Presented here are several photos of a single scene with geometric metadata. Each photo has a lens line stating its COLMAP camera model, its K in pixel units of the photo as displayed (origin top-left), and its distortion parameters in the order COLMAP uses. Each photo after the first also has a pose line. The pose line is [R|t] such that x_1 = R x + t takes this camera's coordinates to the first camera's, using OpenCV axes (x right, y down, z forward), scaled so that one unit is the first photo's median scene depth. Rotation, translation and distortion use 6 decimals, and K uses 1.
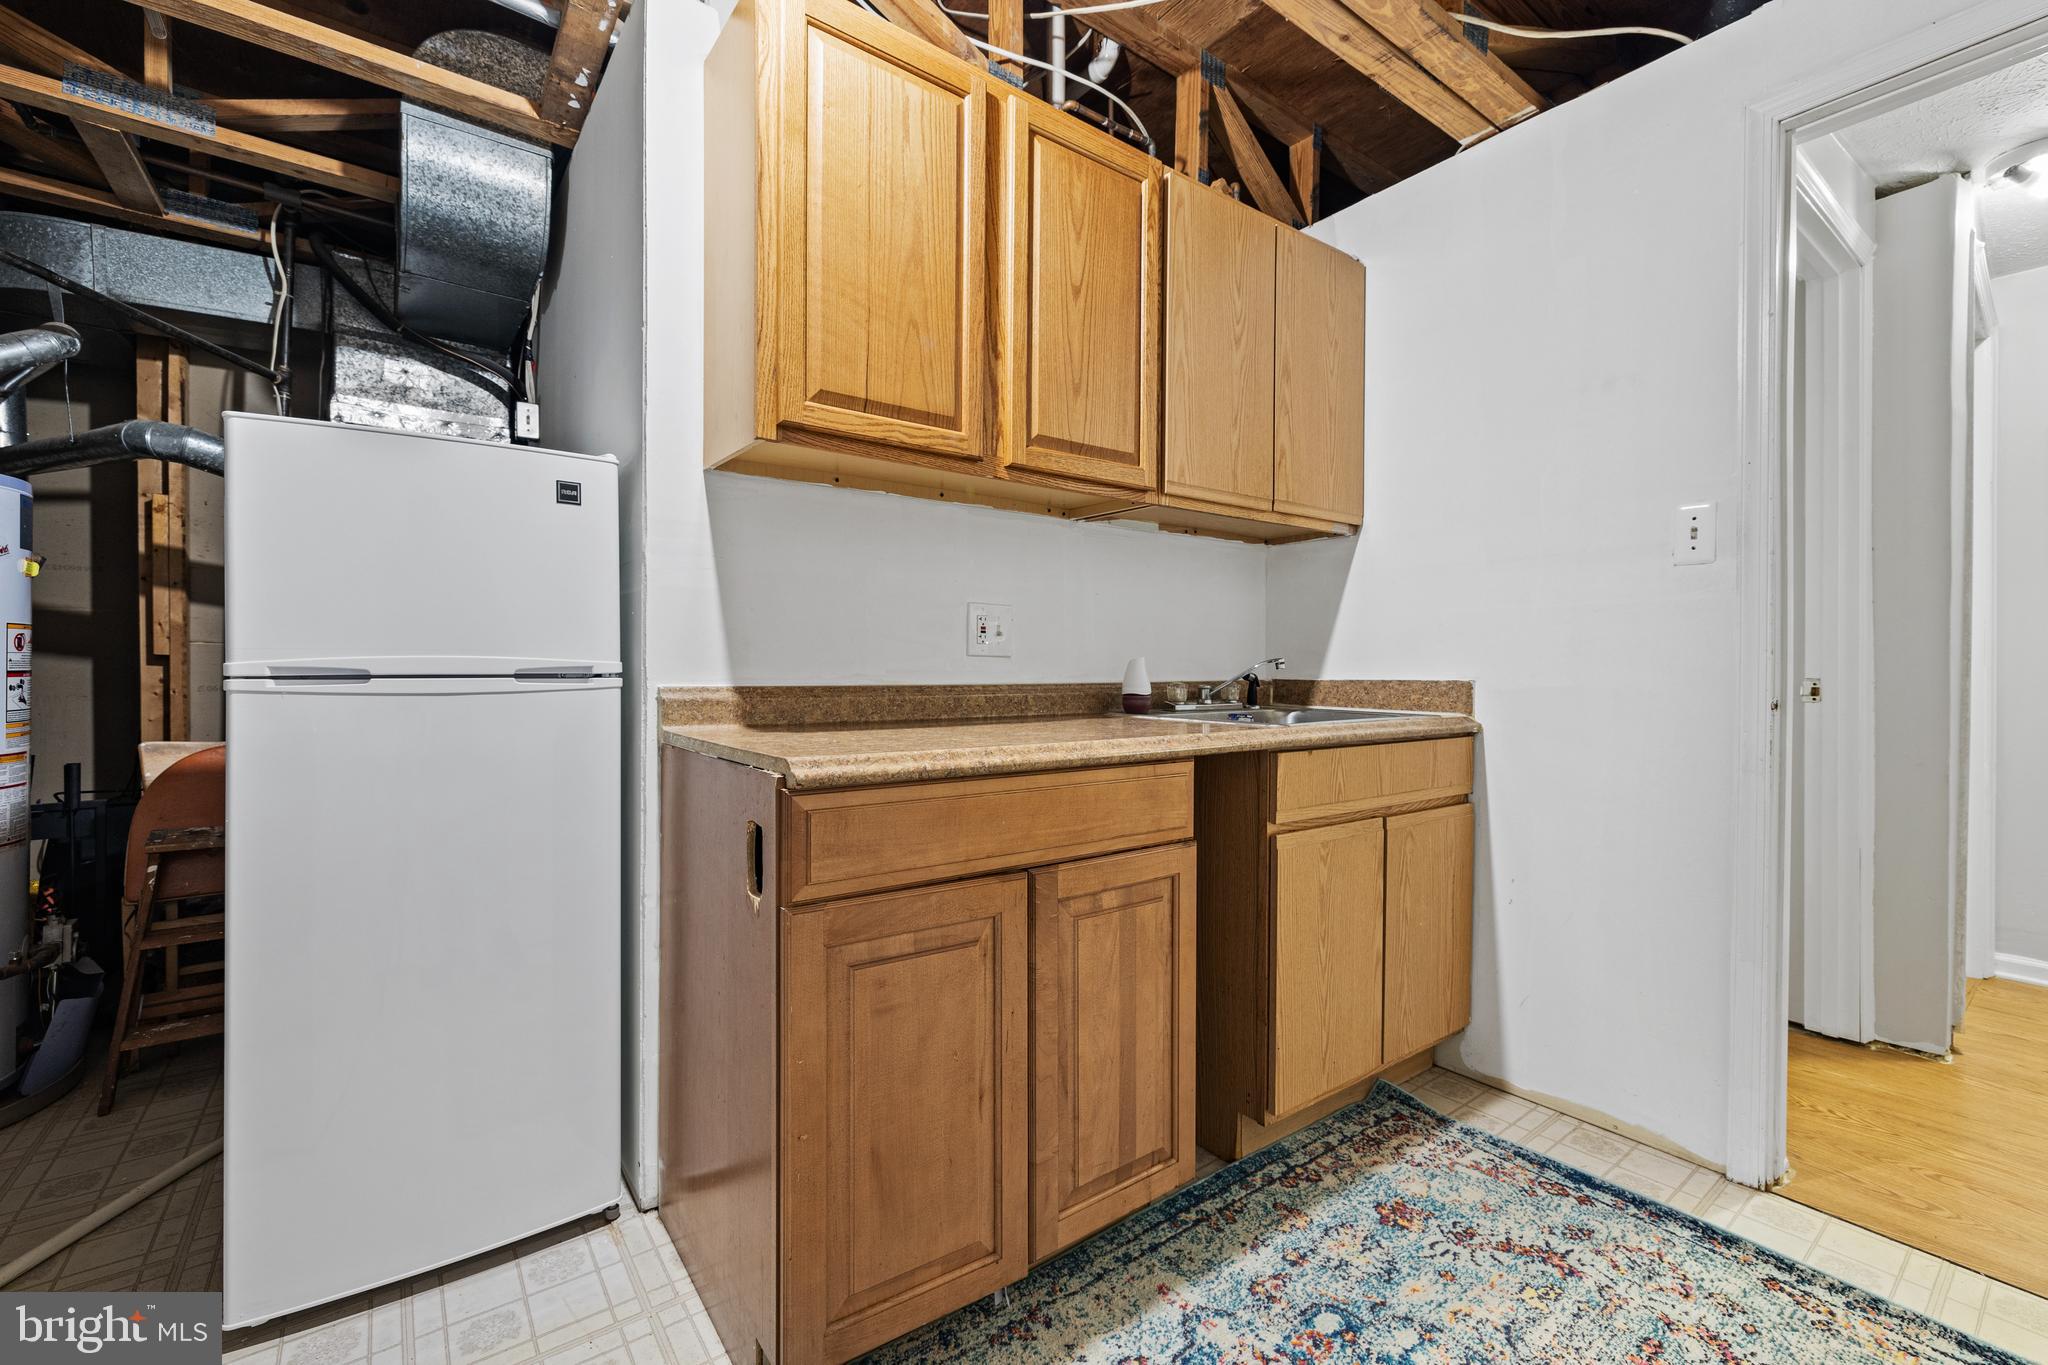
lens RADIAL K [[869.4, 0, 1021.8], [0, 869.4, 671.3], [0, 0, 1]] dist [0.001414, 0.000198]
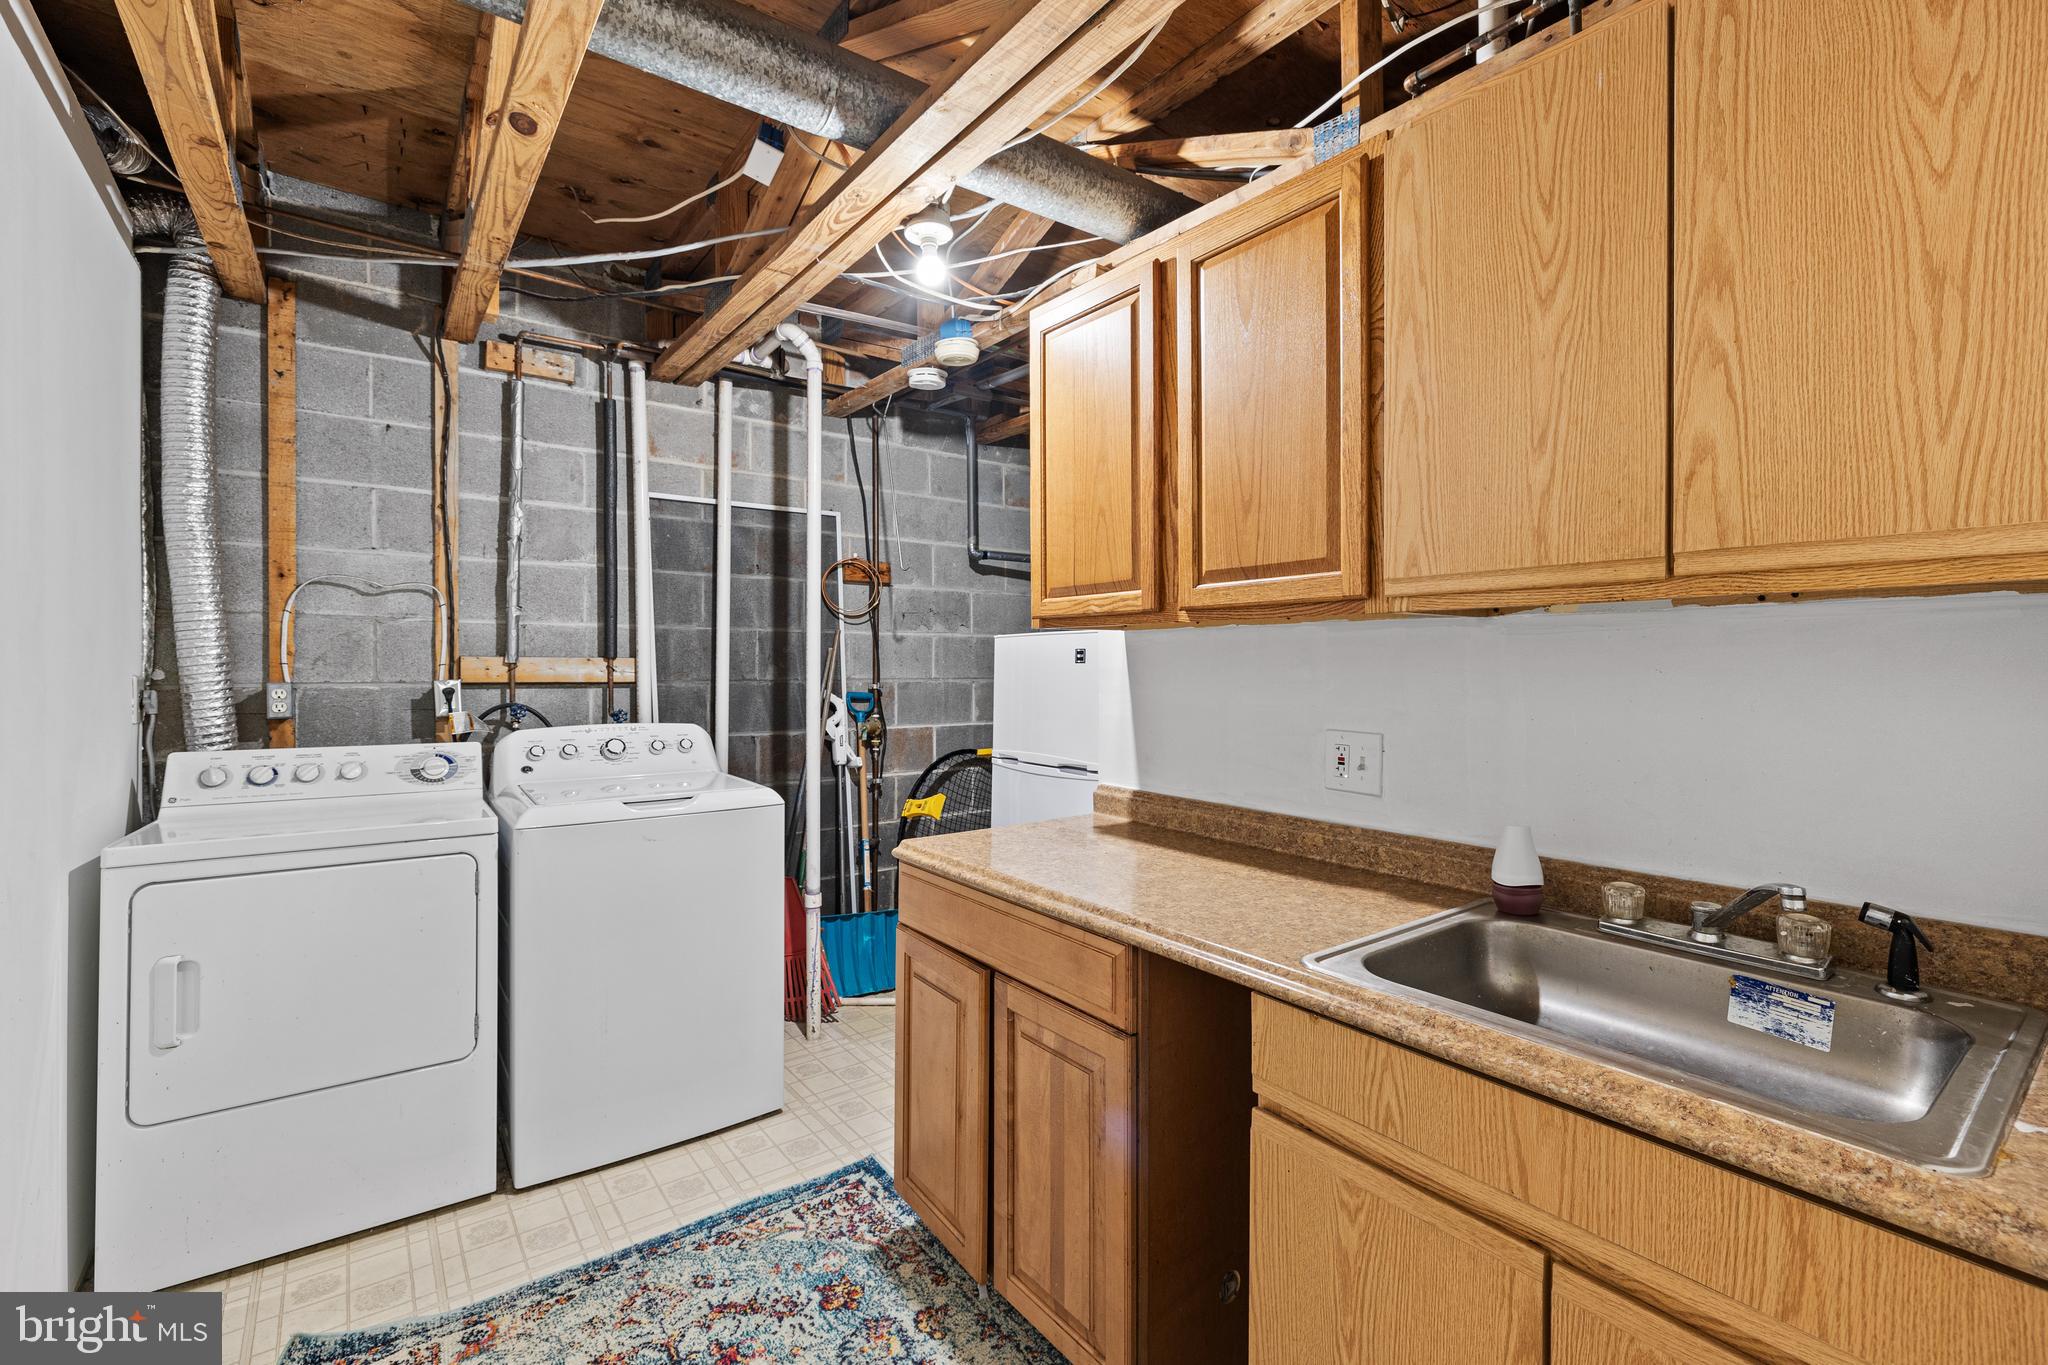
lens RADIAL K [[869.4, 0, 1021.8], [0, 869.4, 671.3], [0, 0, 1]] dist [0.001414, 0.000198]
pose [[0.011609, 0.001239, -0.999932, 0.910468], [-0.010512, 0.999944, 0.001117, -0.149290], [0.999877, 0.010499, 0.011621, 0.733147]]
